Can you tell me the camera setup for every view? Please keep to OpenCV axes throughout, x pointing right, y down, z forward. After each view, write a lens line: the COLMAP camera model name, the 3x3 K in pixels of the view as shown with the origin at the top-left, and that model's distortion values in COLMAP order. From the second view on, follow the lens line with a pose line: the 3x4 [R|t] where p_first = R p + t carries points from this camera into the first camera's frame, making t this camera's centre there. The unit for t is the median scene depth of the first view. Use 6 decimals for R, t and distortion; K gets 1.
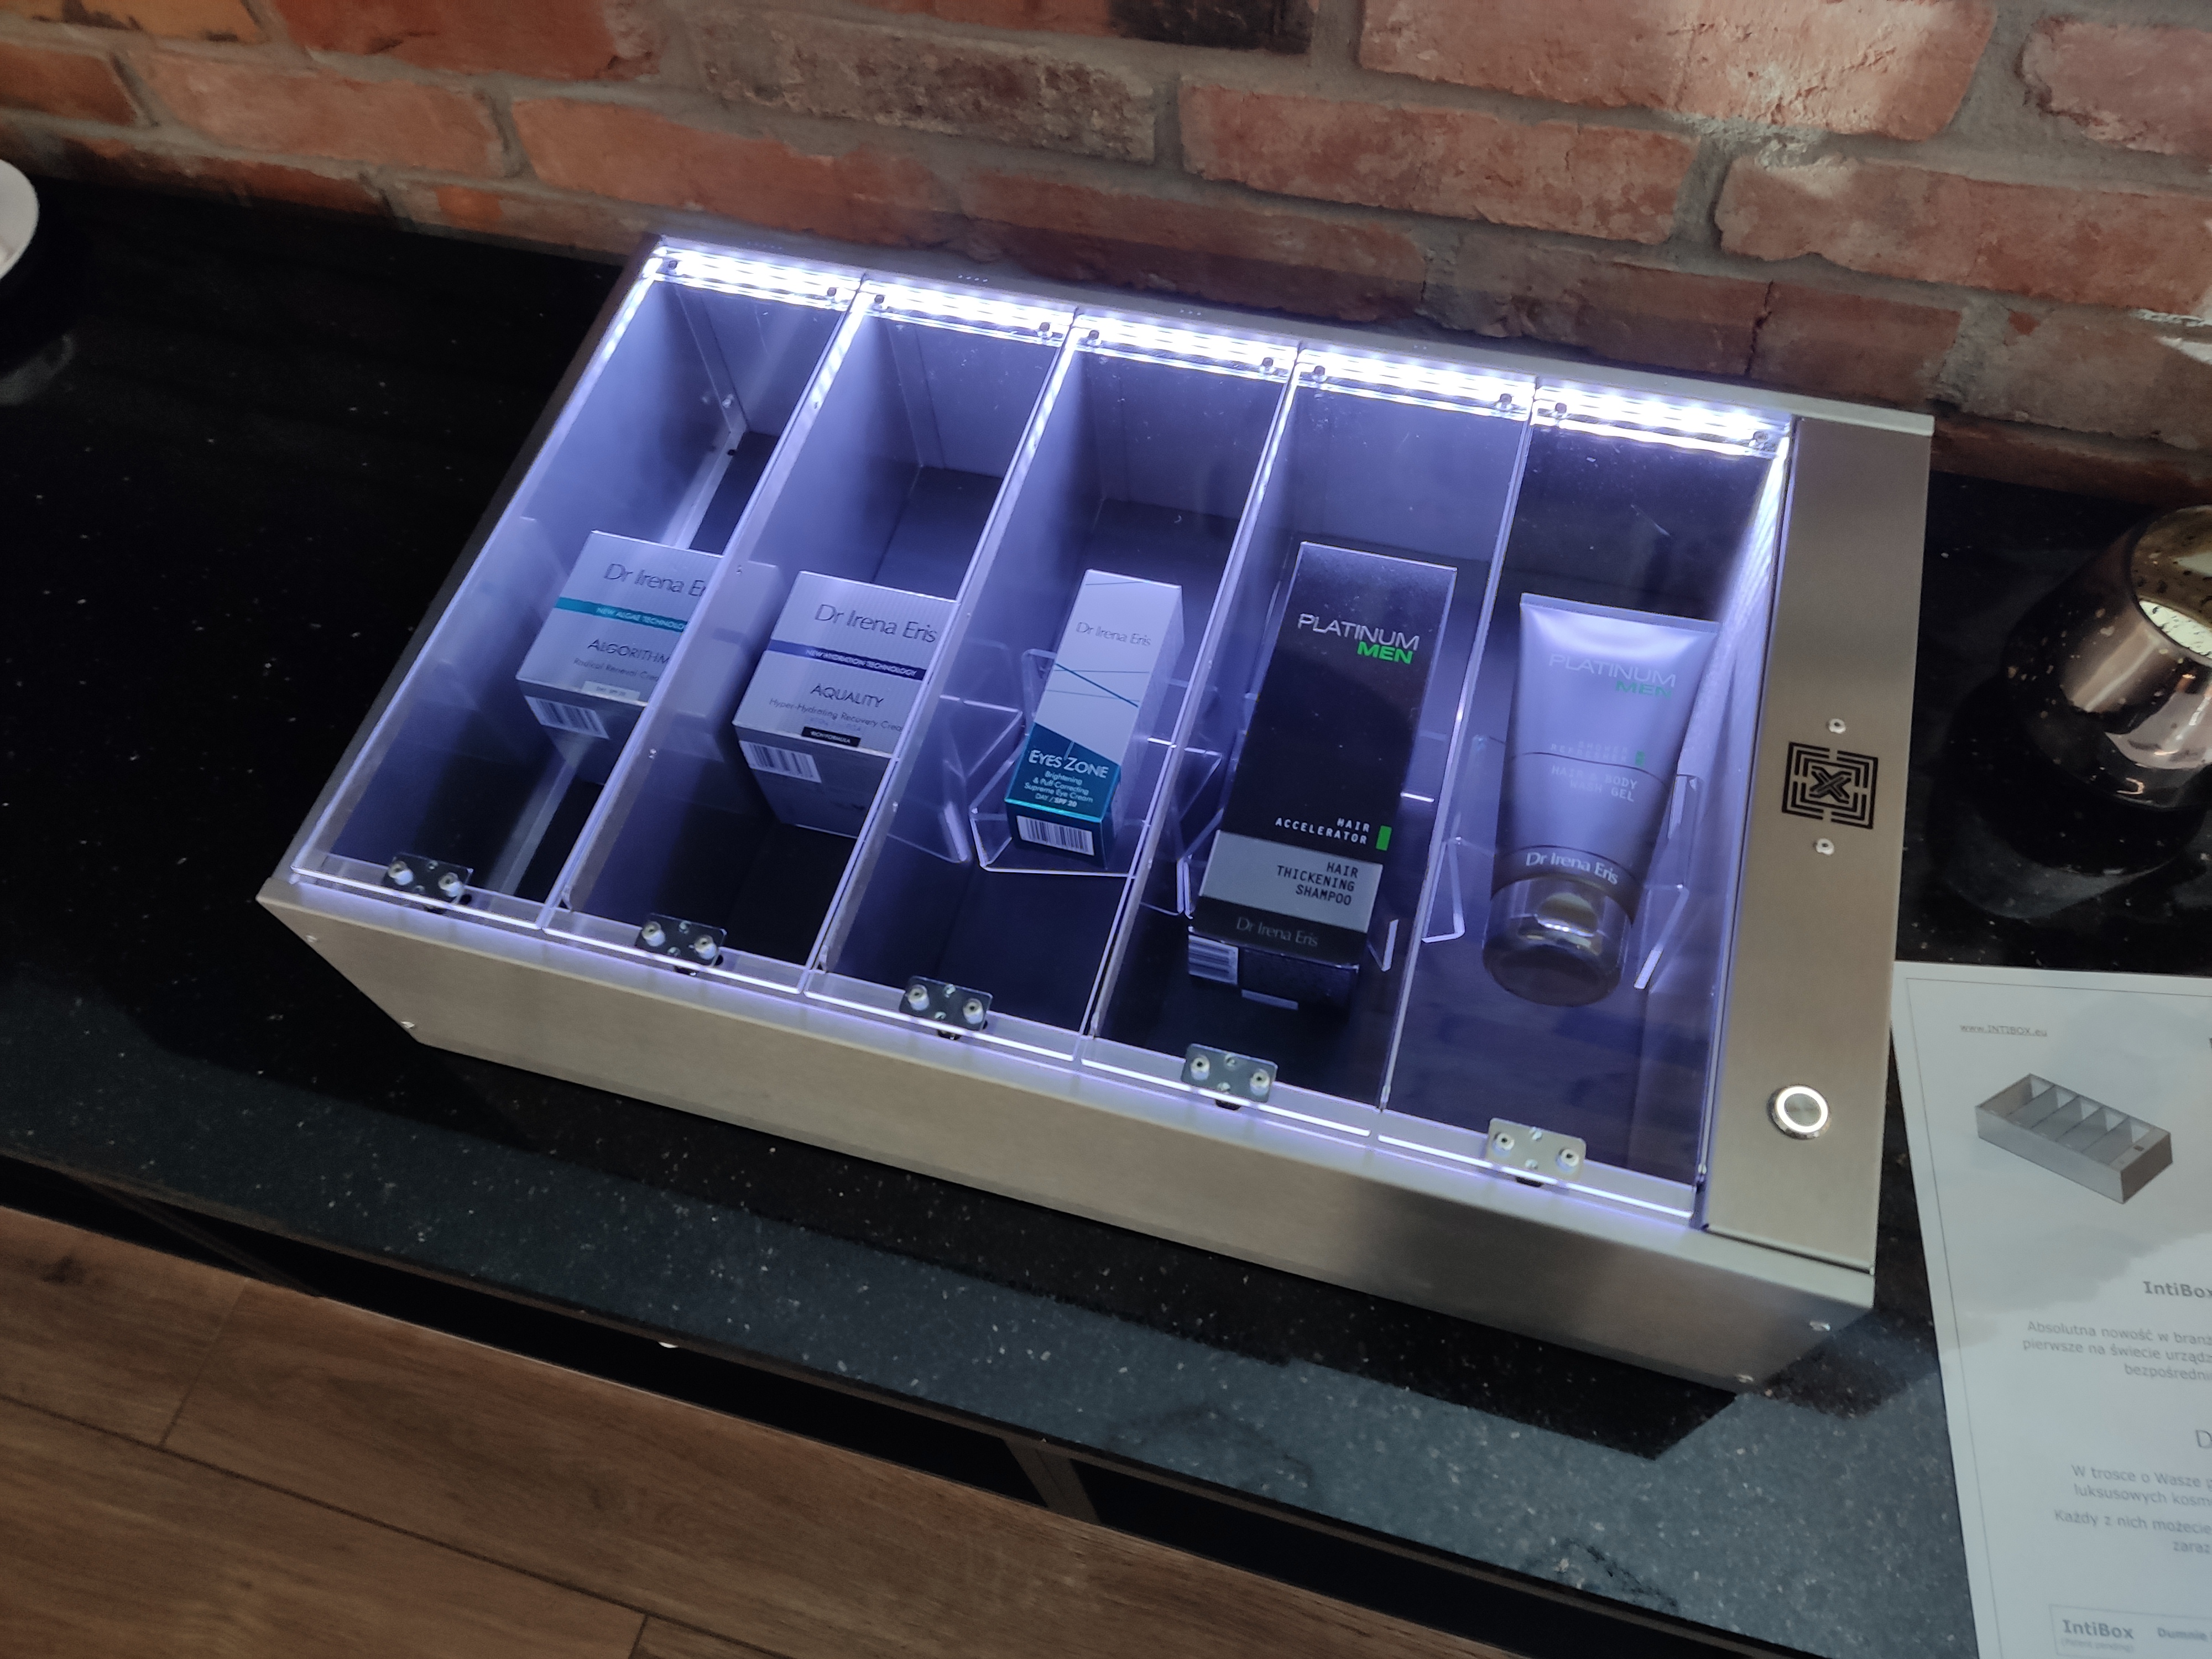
lens RADIAL K [[1625.0, 0, 1093.3], [0, 1625.0, 848.3], [0, 0, 1]] dist [0.110160, -0.163846]
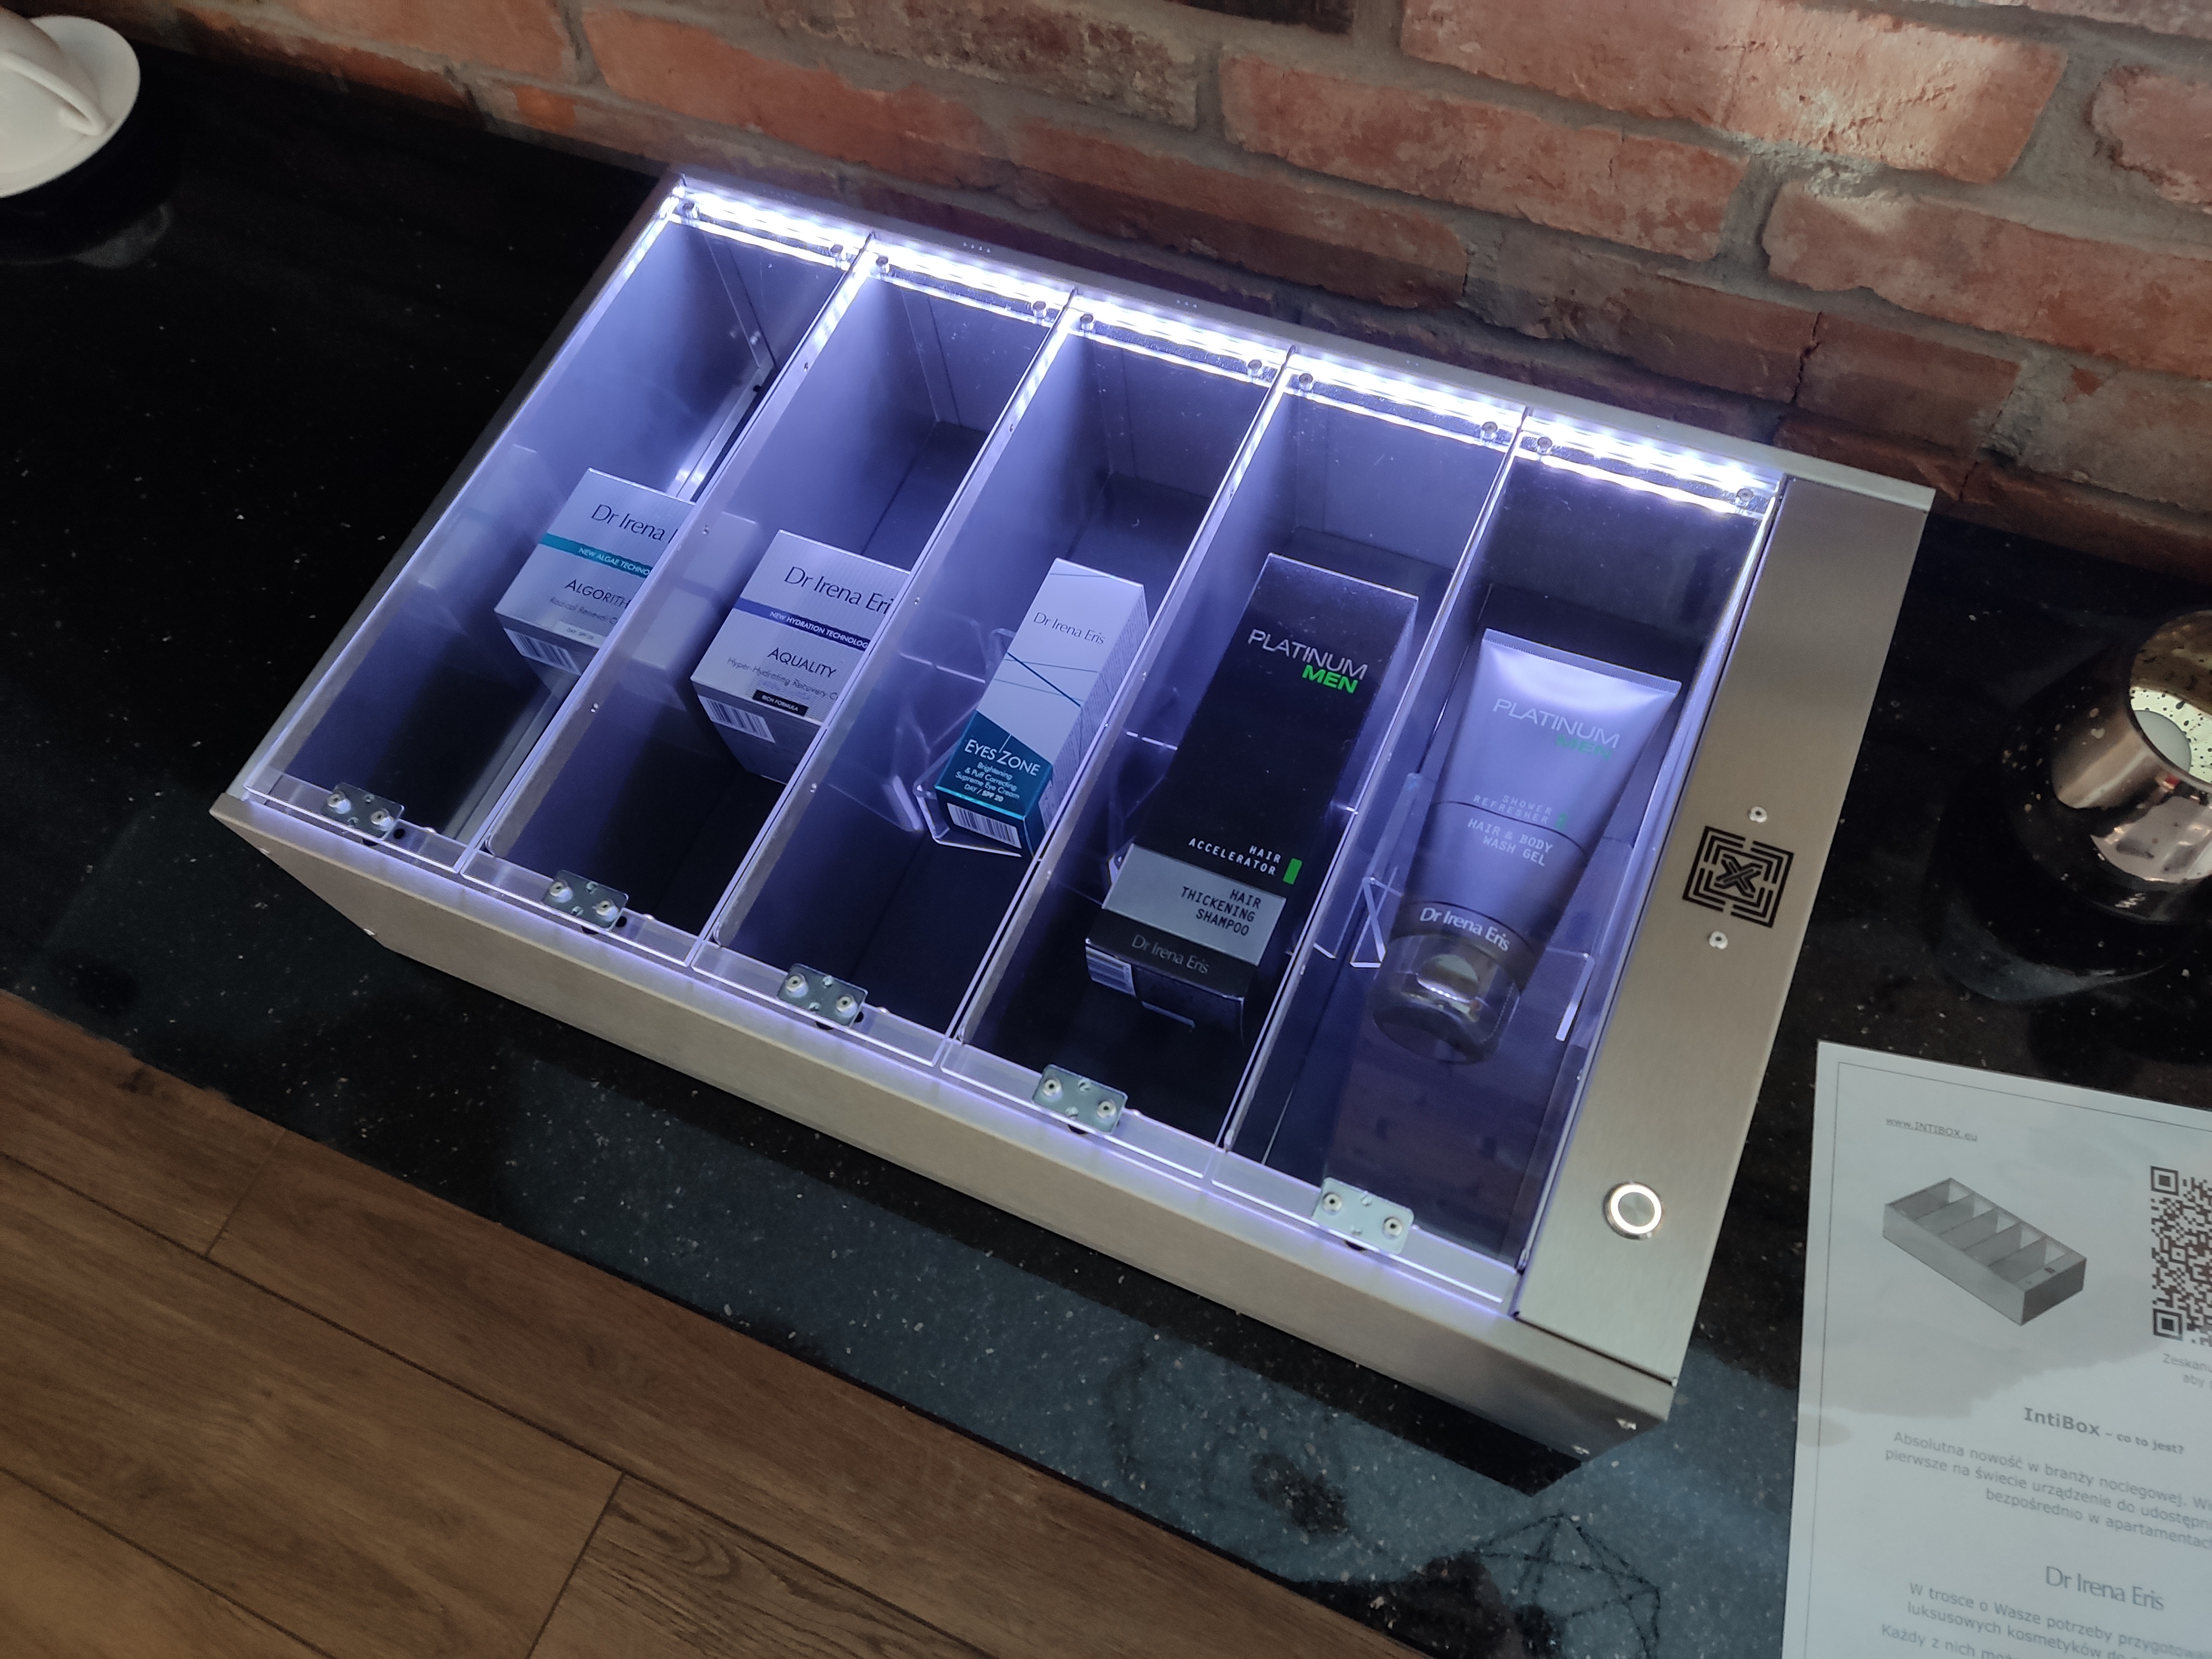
lens RADIAL K [[1630.3, 0, 1090.1], [0, 1630.3, 848.5], [0, 0, 1]] dist [0.097161, -0.139309]
pose [[0.990436, 0.110242, -0.082969, 0.112650], [-0.104363, 0.991919, 0.072144, -0.065009], [0.090251, -0.062795, 0.993937, -0.000604]]
